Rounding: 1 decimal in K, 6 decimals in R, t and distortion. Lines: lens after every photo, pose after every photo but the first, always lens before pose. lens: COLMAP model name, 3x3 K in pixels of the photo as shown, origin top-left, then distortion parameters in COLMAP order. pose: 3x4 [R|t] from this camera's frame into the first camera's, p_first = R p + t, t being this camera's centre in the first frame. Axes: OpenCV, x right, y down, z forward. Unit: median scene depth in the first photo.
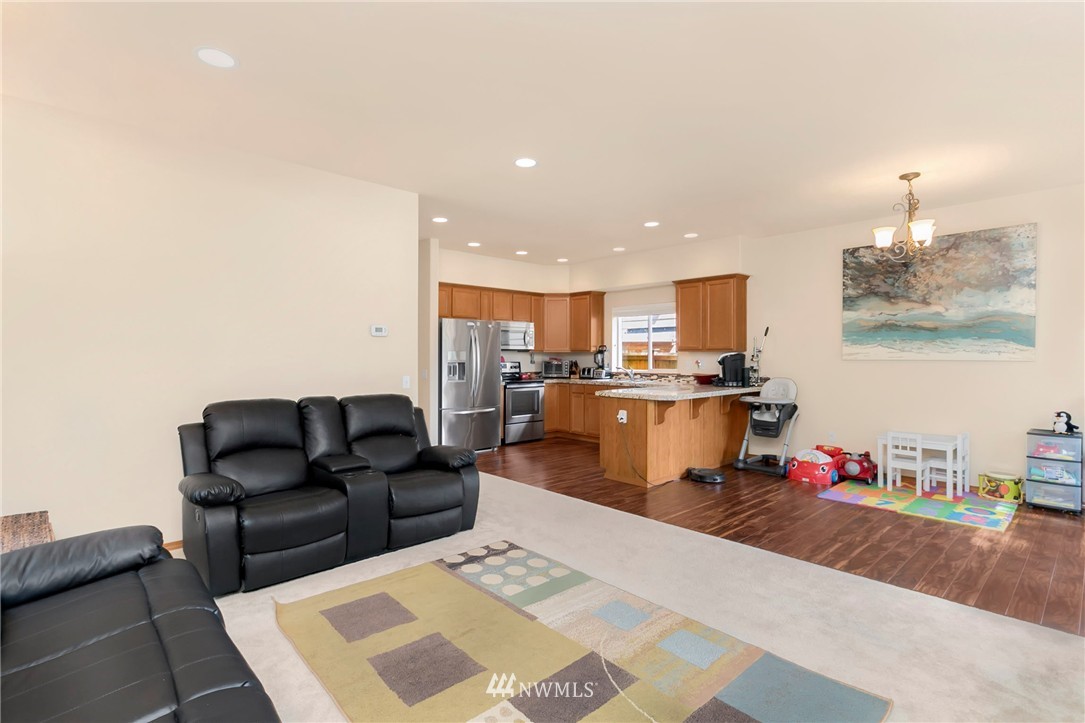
lens RADIAL K [[519.8, 0, 521.1], [0, 519.8, 355.8], [0, 0, 1]] dist [-0.005376, 0.005218]
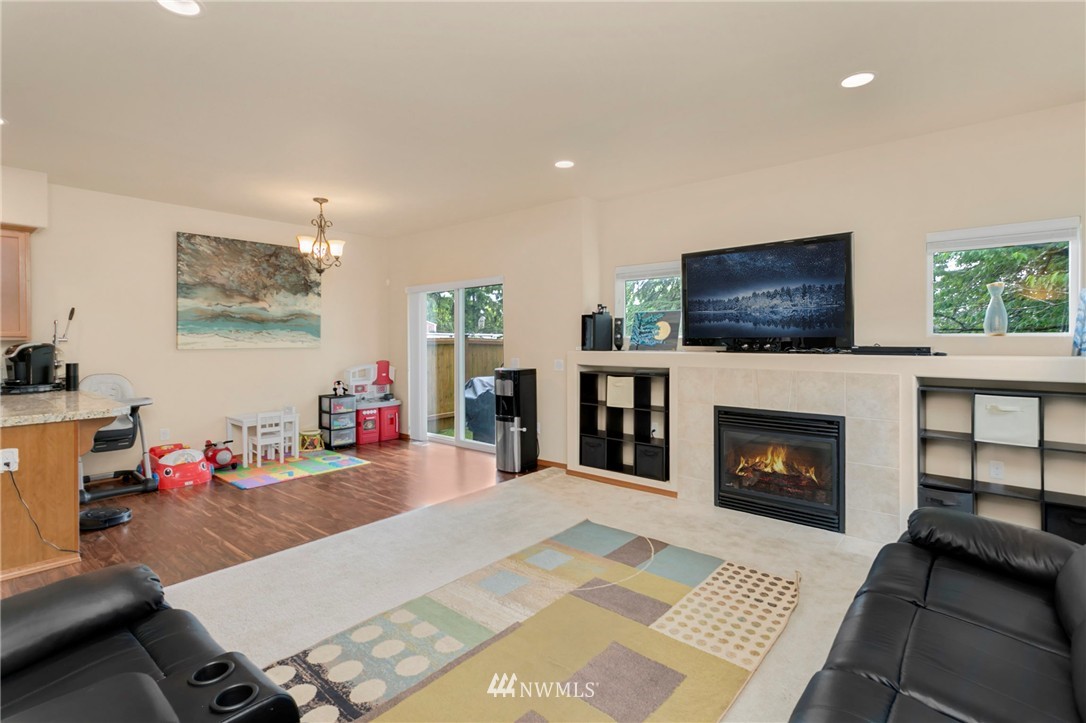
lens RADIAL K [[520.3, 0, 549.5], [0, 520.3, 341.4], [0, 0, 1]] dist [-0.005376, 0.005218]
pose [[-0.154365, -0.005883, 0.987996, -0.442596], [0.001521, 0.999980, 0.006192, -0.012717], [-0.988013, 0.002458, -0.154353, 0.514636]]
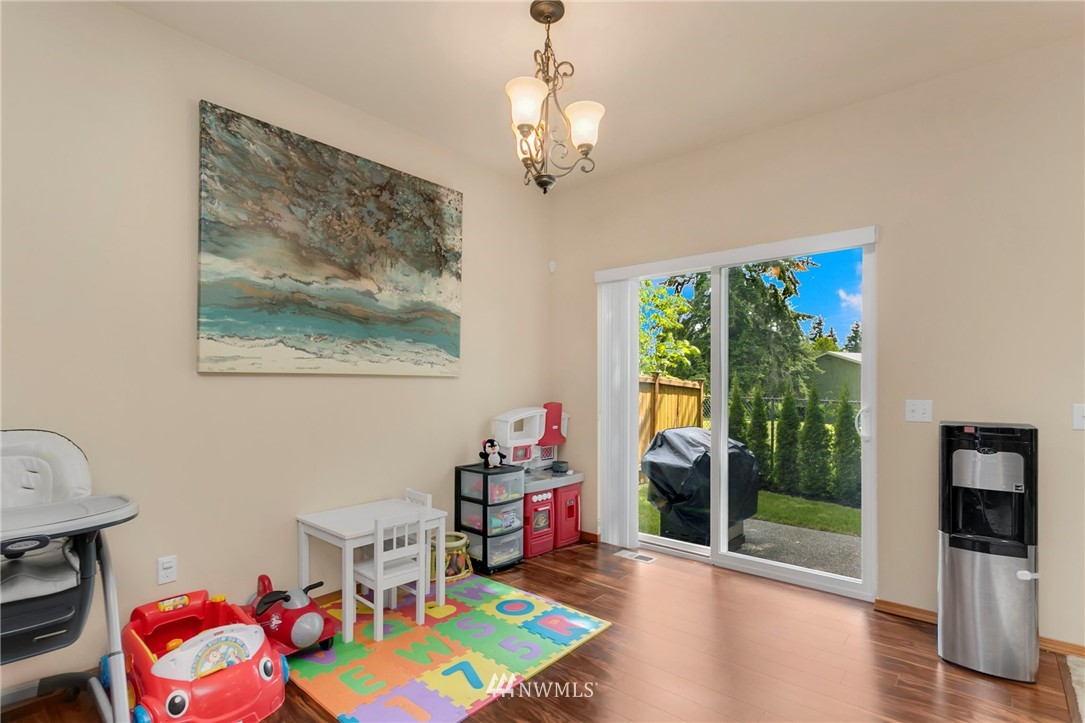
lens RADIAL K [[519.8, 0, 537.0], [0, 519.8, 384.3], [0, 0, 1]] dist [-0.005376, 0.005218]
pose [[-0.138064, -0.006046, 0.990405, 0.193287], [-0.007179, 0.999961, 0.005103, 0.014354], [-0.990397, -0.006405, -0.138102, 0.850700]]
